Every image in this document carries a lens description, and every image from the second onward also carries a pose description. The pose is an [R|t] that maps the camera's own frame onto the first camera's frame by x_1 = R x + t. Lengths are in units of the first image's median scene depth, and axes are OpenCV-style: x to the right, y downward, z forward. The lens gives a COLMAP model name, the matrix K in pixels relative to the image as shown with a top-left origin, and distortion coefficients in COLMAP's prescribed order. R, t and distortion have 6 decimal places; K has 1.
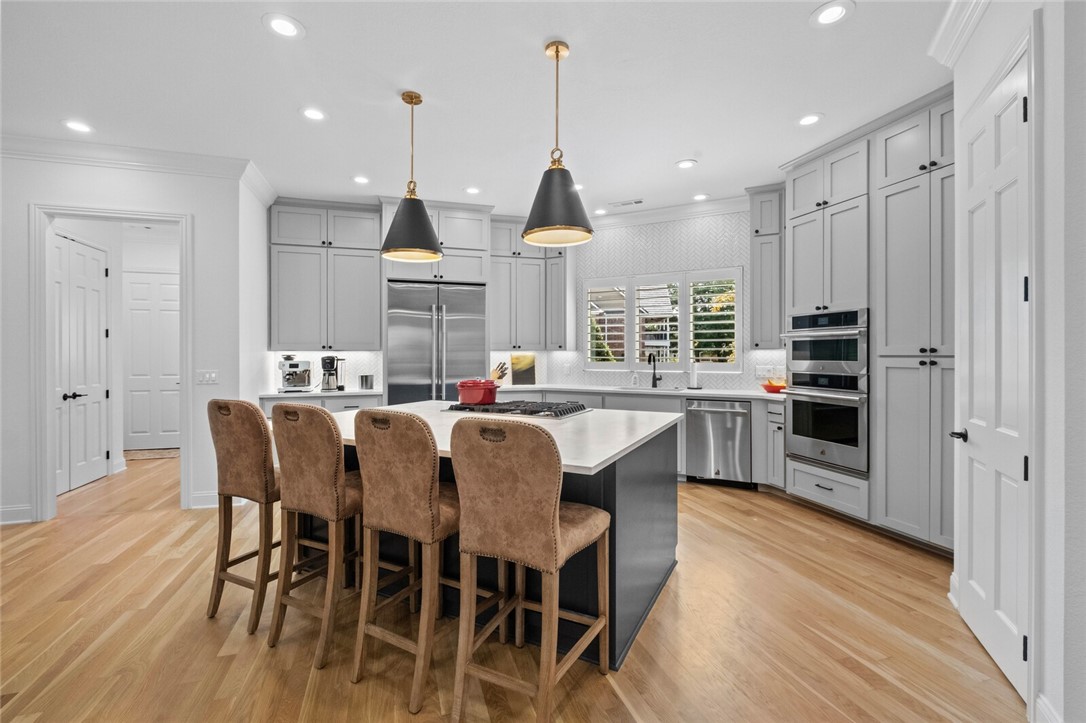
lens RADIAL K [[474.9, 0, 540.6], [0, 474.9, 356.7], [0, 0, 1]] dist [0.008285, -0.002067]
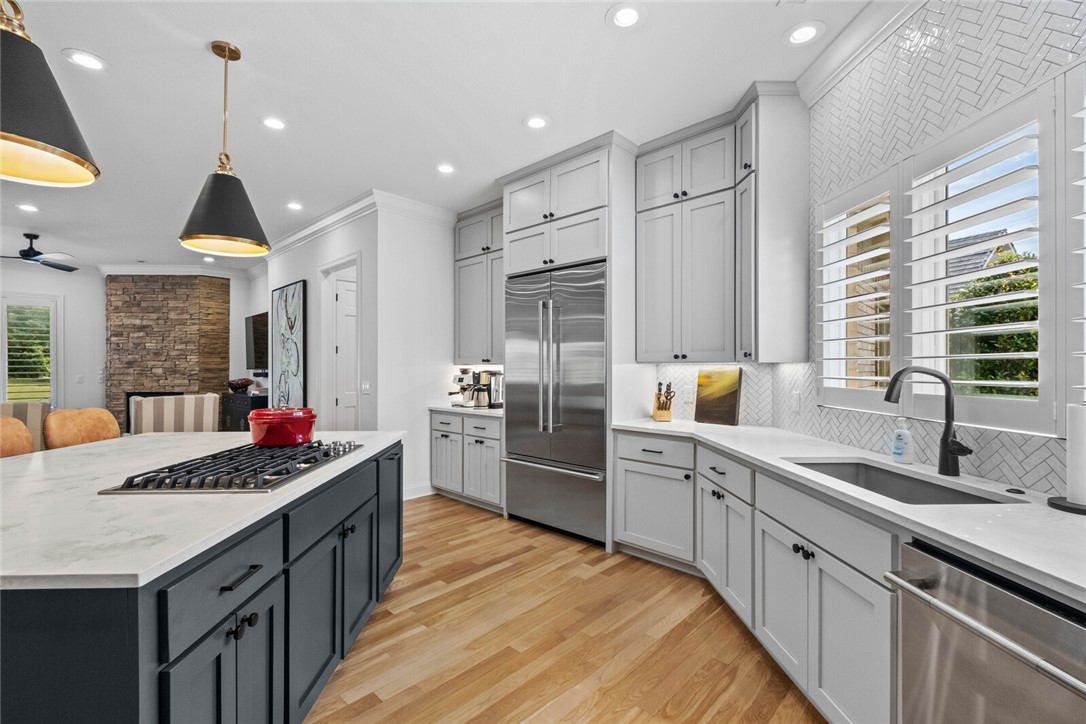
lens RADIAL K [[474.9, 0, 542.6], [0, 474.9, 367.7], [0, 0, 1]] dist [0.008285, -0.002067]
pose [[0.489101, 0.001922, -0.872225, 0.449253], [-0.004083, 0.999992, -0.000086, -0.007592], [0.872218, 0.003603, 0.489104, 0.698644]]
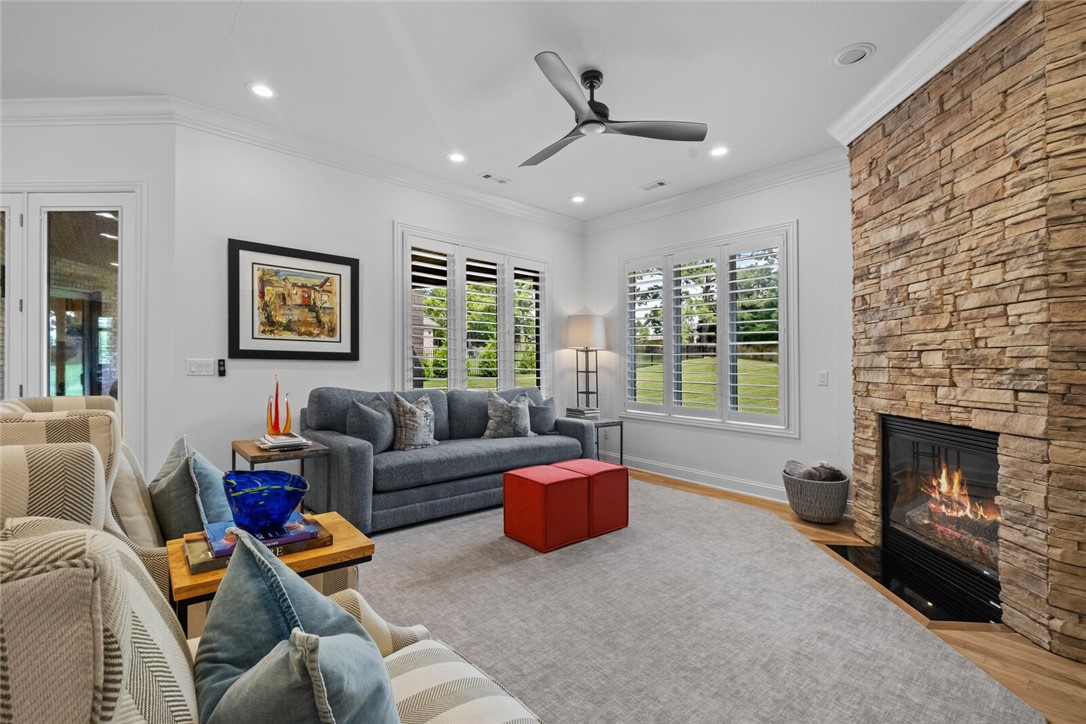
lens RADIAL K [[474.9, 0, 552.0], [0, 474.9, 353.0], [0, 0, 1]] dist [0.008285, -0.002067]
pose [[-0.915877, -0.027851, -0.400492, -0.981437], [-0.021299, 0.999557, -0.020802, 0.021612], [0.400894, -0.010522, -0.916064, 0.682872]]
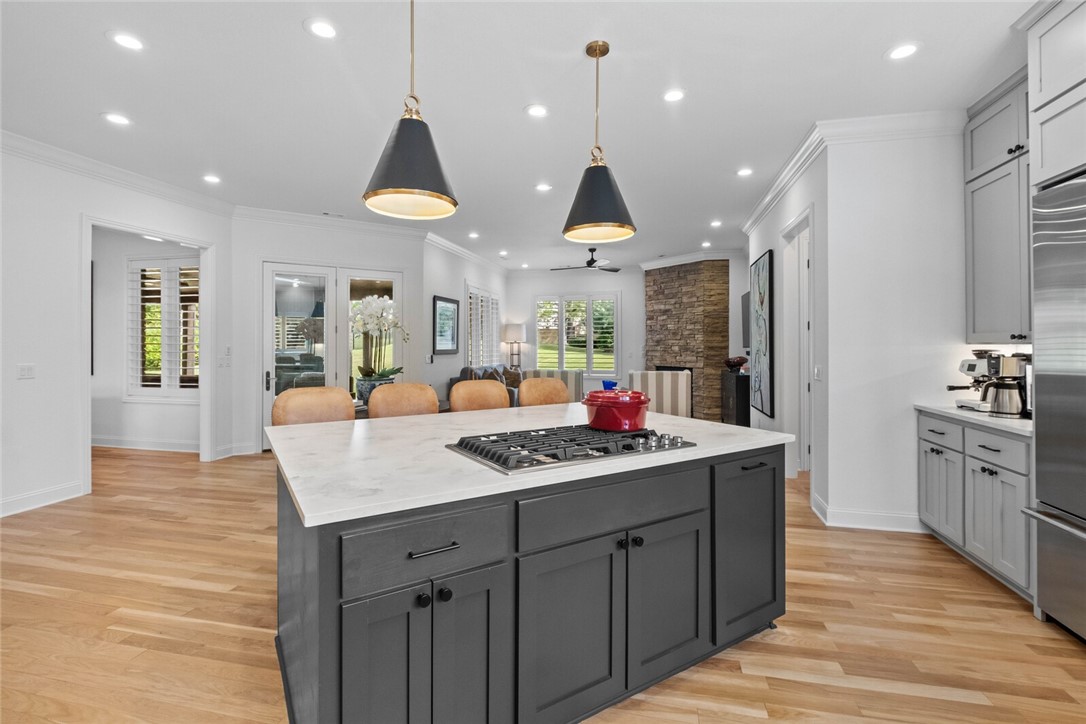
lens RADIAL K [[504.2, 0, 541.1], [0, 504.2, 341.0], [0, 0, 1]] dist [0.003602, -0.002452]
pose [[-0.500139, -0.004898, -0.865931, 0.363294], [-0.004216, 0.999986, -0.003221, -0.012430], [0.865935, 0.002039, -0.500153, 0.883408]]
